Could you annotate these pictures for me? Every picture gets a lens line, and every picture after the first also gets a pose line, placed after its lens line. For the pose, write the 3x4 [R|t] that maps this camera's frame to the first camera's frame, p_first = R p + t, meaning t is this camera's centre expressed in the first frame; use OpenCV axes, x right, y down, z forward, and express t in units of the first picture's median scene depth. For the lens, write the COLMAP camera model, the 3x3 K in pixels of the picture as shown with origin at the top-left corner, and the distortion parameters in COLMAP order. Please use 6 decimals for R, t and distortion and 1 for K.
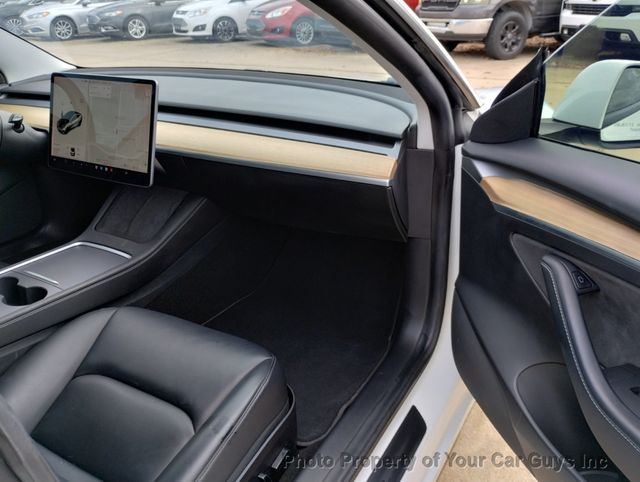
lens RADIAL K [[534.2, 0, 319.1], [0, 534.2, 235.5], [0, 0, 1]] dist [0.073712, -0.150954]
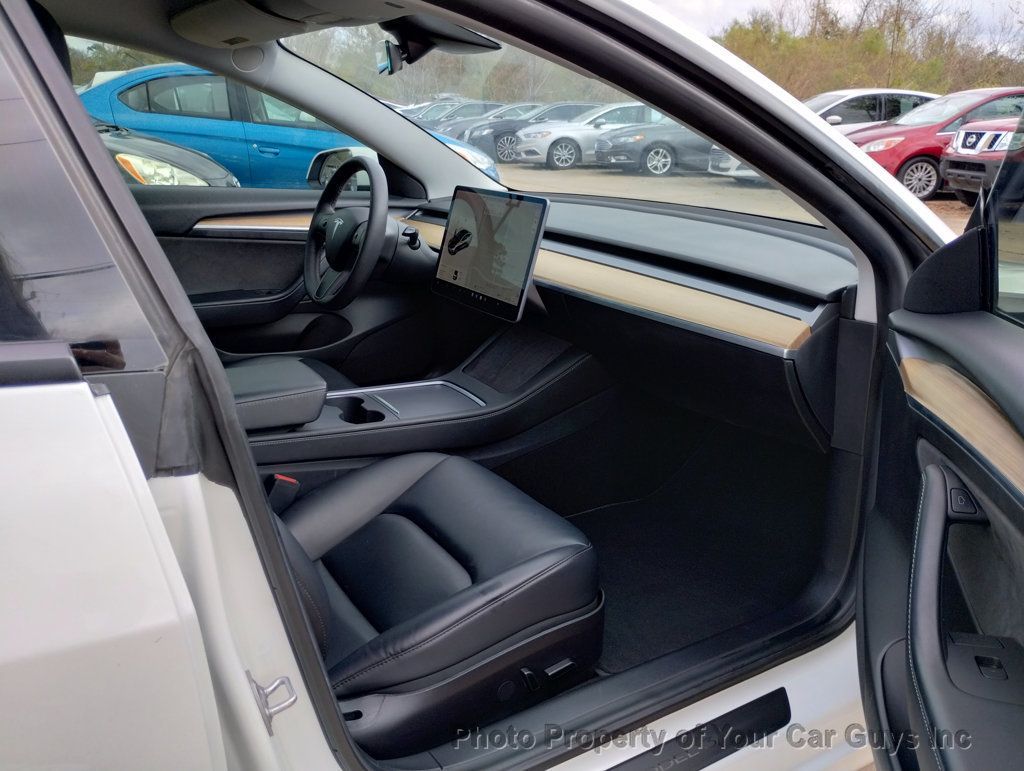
lens RADIAL K [[832.2, 0, 525.3], [0, 832.2, 384.2], [0, 0, 1]] dist [0.061664, -0.076480]
pose [[0.887413, 0.175177, -0.426393, 0.244105], [-0.222301, 0.972945, -0.062934, 0.074497], [0.403832, 0.150636, 0.902346, -0.136448]]
